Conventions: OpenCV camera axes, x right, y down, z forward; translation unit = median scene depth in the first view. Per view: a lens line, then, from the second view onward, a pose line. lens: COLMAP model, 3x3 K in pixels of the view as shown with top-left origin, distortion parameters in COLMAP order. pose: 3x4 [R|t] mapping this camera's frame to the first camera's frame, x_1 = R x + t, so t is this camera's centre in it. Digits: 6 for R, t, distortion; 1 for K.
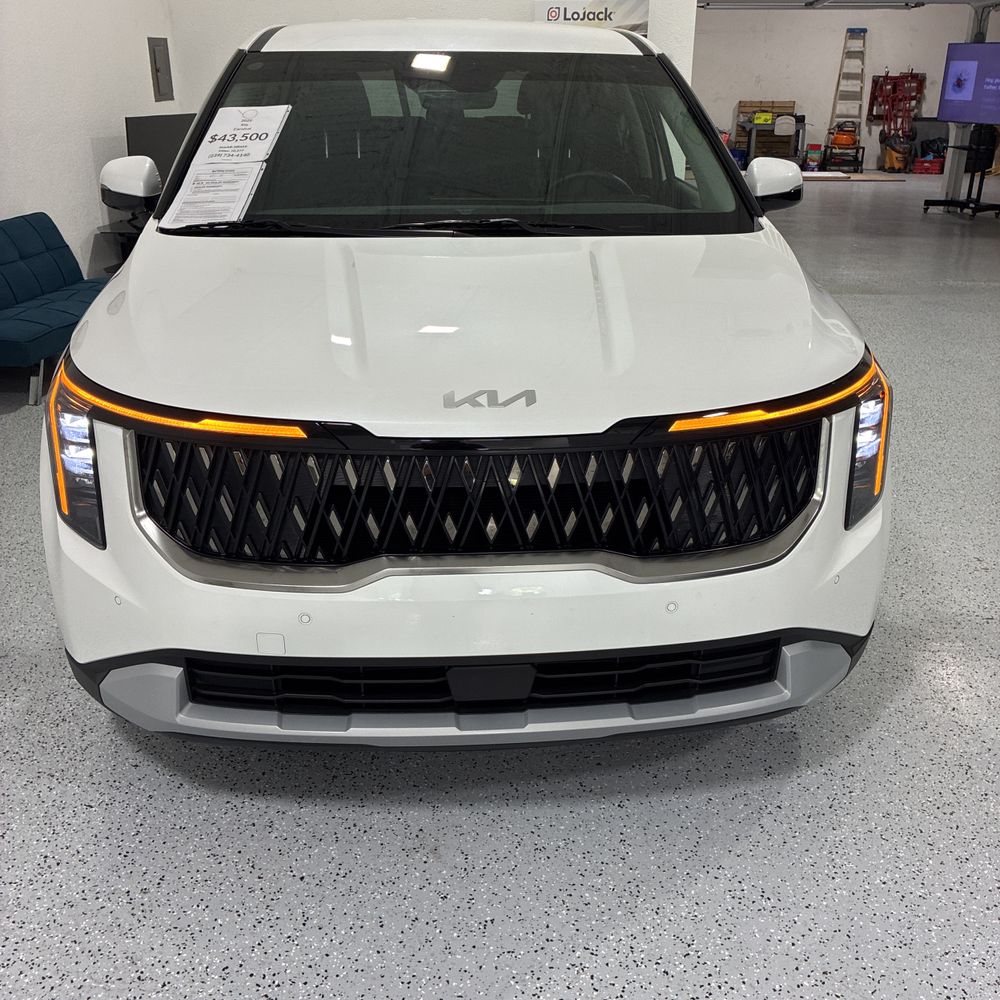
lens RADIAL K [[1004.3, 0, 505.3], [0, 1004.3, 496.8], [0, 0, 1]] dist [0.045276, -0.051120]
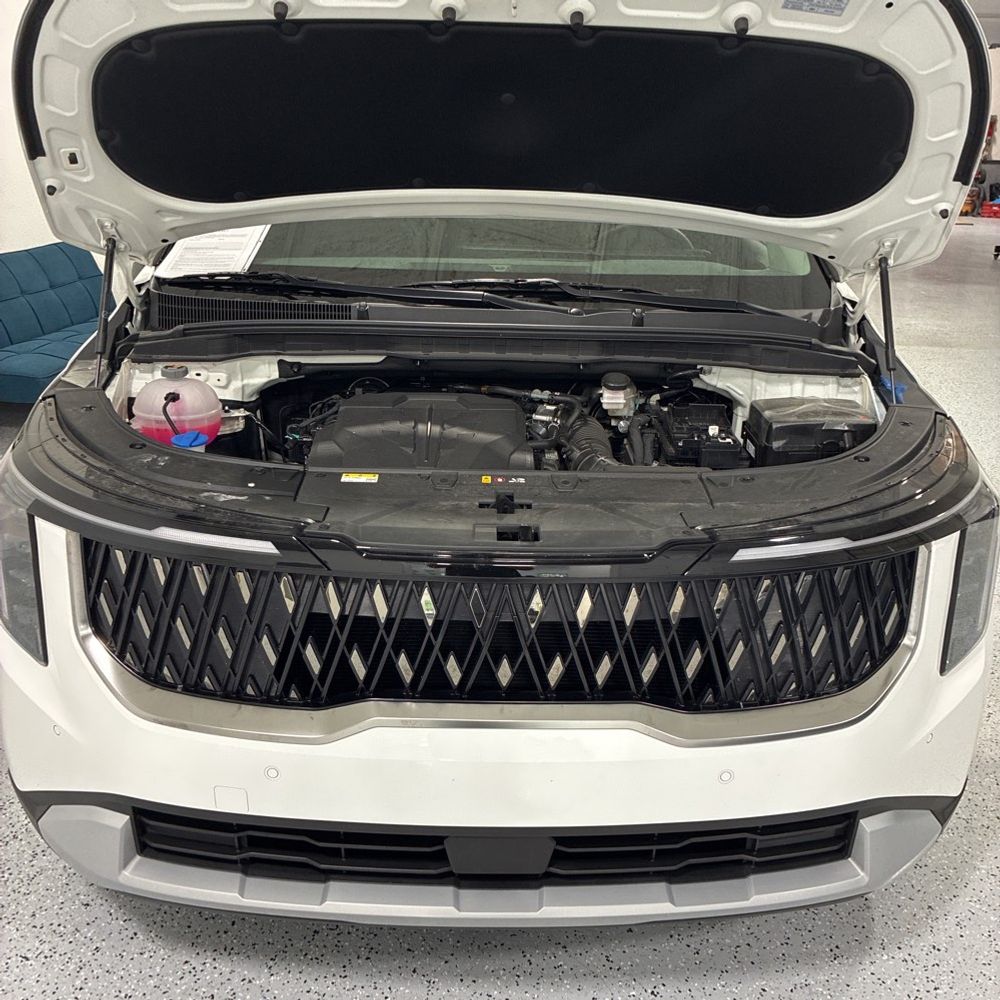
lens RADIAL K [[1006.4, 0, 512.2], [0, 1006.4, 493.1], [0, 0, 1]] dist [0.010379, 0.013128]
pose [[0.998528, 0.036798, -0.039852, 0.018015], [-0.037926, 0.998891, -0.027908, -0.084116], [0.038781, 0.029378, 0.998816, 0.176037]]
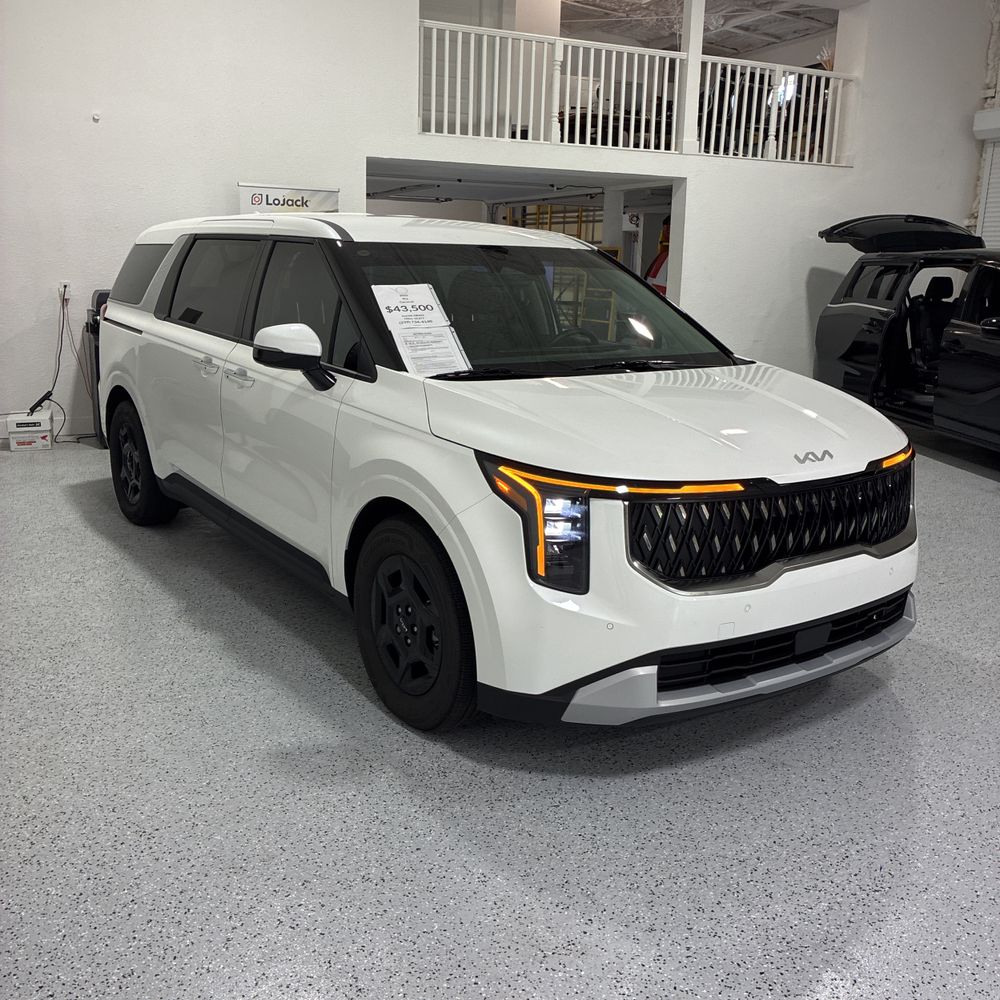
lens RADIAL K [[1004.3, 0, 505.3], [0, 1004.3, 496.8], [0, 0, 1]] dist [0.045276, -0.051120]
pose [[0.854321, -0.104494, 0.509133, -1.203782], [0.178888, 0.978848, -0.099275, 0.038754], [-0.487990, 0.175891, 0.854943, -0.157087]]
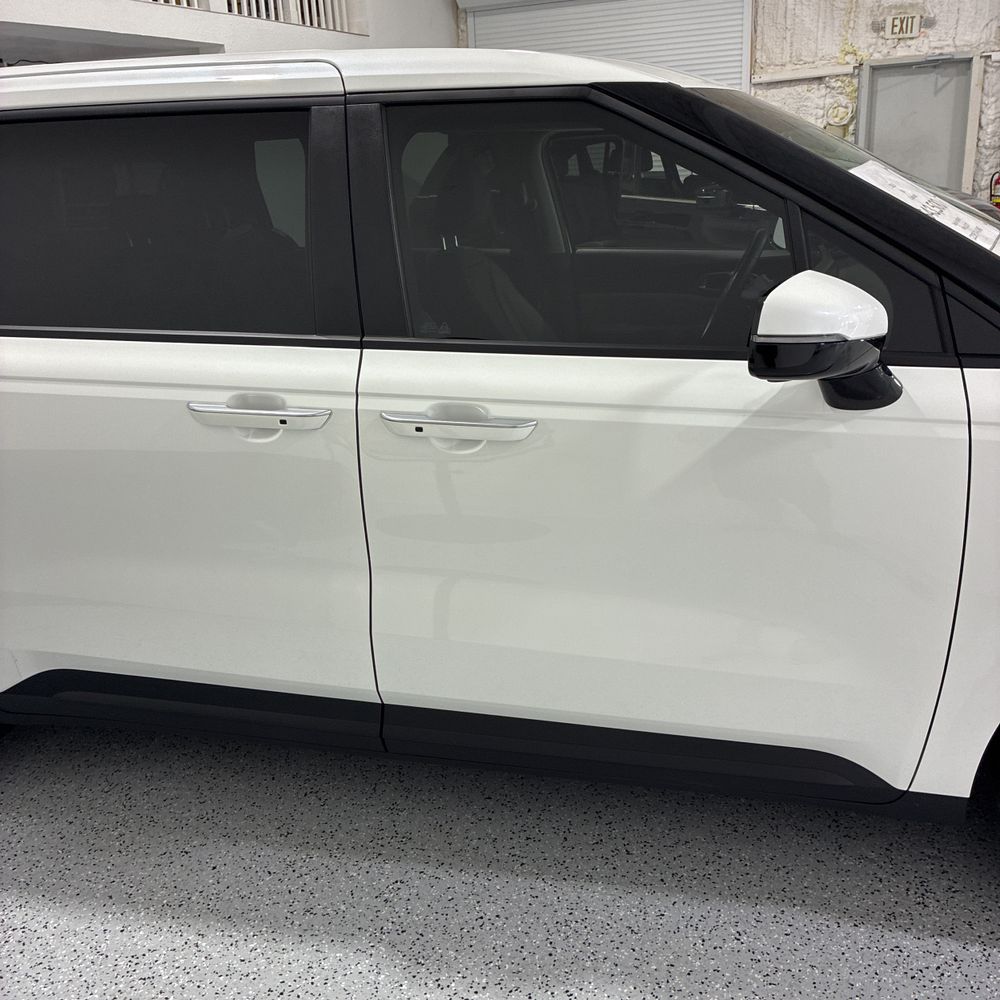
lens RADIAL K [[1004.3, 0, 505.3], [0, 1004.3, 496.8], [0, 0, 1]] dist [0.045276, -0.051120]
pose [[0.307604, -0.326626, 0.893697, -1.407904], [0.406461, 0.894335, 0.186958, -0.608452], [-0.860331, 0.305744, 0.407862, 1.478507]]
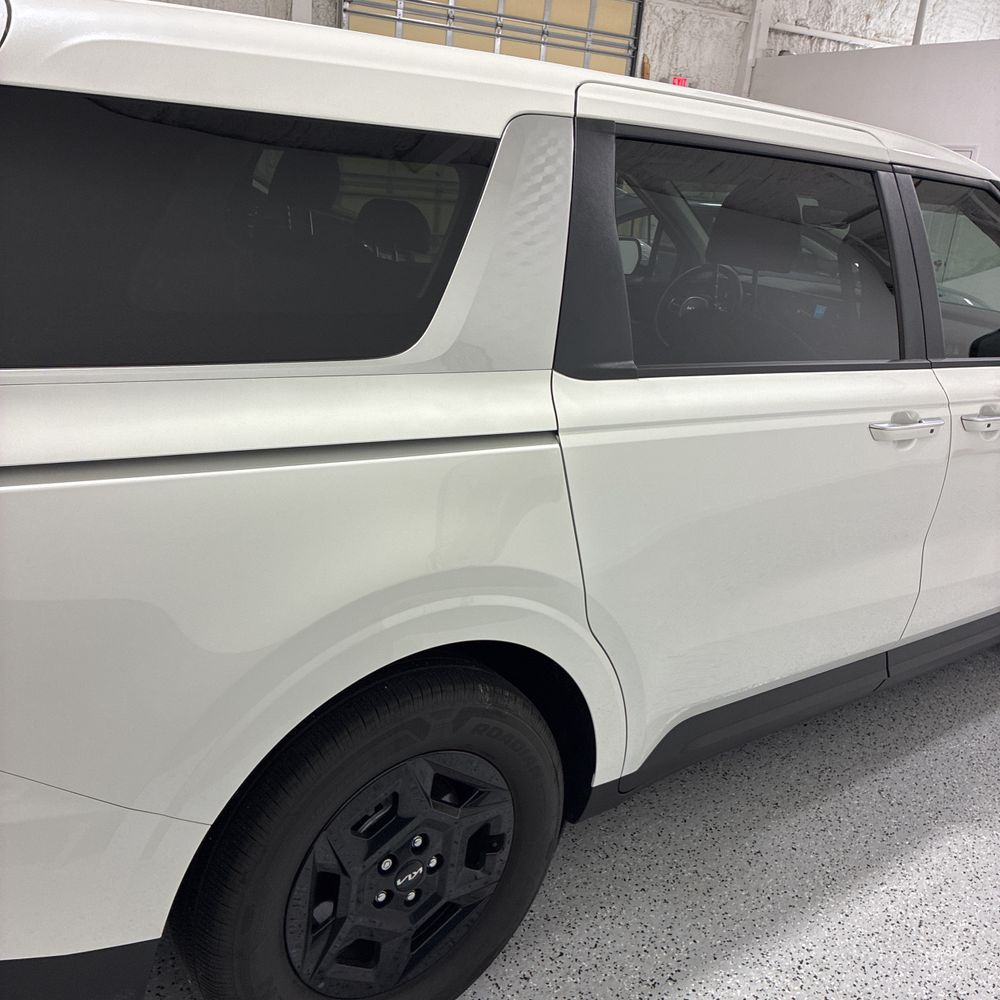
lens RADIAL K [[966.8, 0, 499.6], [0, 966.8, 491.7], [0, 0, 1]] dist [0.069084, -0.031015]
pose [[-0.543749, -0.289513, 0.787731, -1.259910], [0.237622, 0.847097, 0.475355, -1.184483], [-0.804906, 0.445656, -0.391813, 2.905532]]
